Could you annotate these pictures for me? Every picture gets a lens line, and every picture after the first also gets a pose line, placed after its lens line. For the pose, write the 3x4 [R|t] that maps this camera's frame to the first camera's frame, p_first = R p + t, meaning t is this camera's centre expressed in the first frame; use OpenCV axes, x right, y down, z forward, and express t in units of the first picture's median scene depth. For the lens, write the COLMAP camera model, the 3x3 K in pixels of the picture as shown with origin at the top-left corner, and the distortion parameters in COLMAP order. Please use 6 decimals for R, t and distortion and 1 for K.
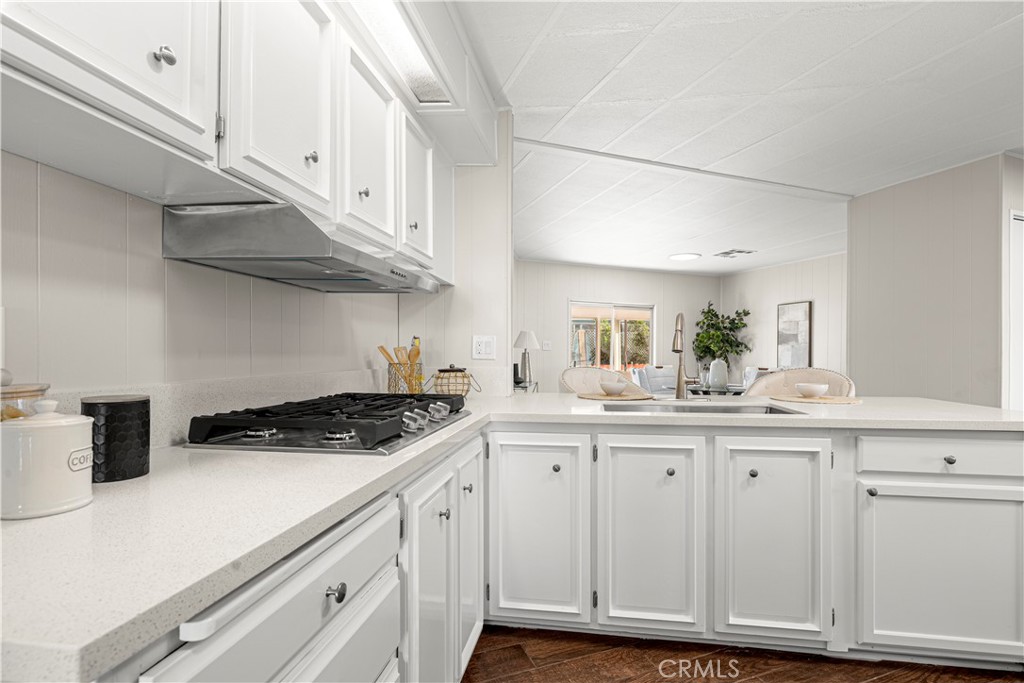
lens RADIAL K [[480.0, 0, 518.1], [0, 480.0, 350.5], [0, 0, 1]] dist [0.000591, 0.004125]
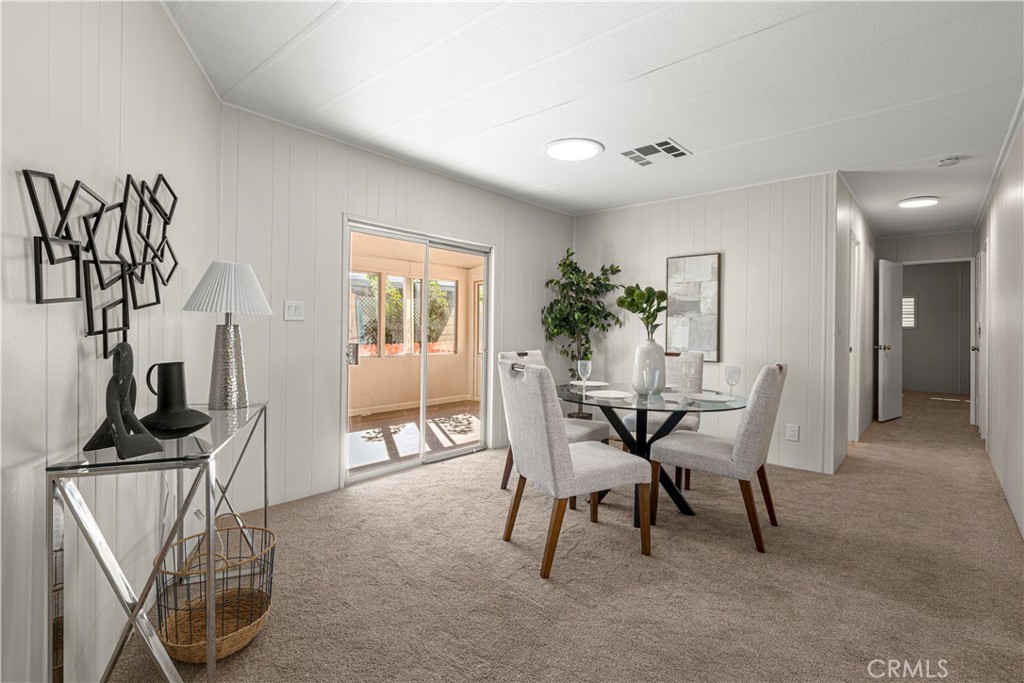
lens RADIAL K [[480.0, 0, 509.7], [0, 480.0, 327.0], [0, 0, 1]] dist [0.000591, 0.004125]
pose [[0.890659, 0.006826, 0.454620, 0.035766], [-0.009042, 0.999955, 0.002699, 0.002896], [-0.454582, -0.006515, 0.890681, 0.516514]]
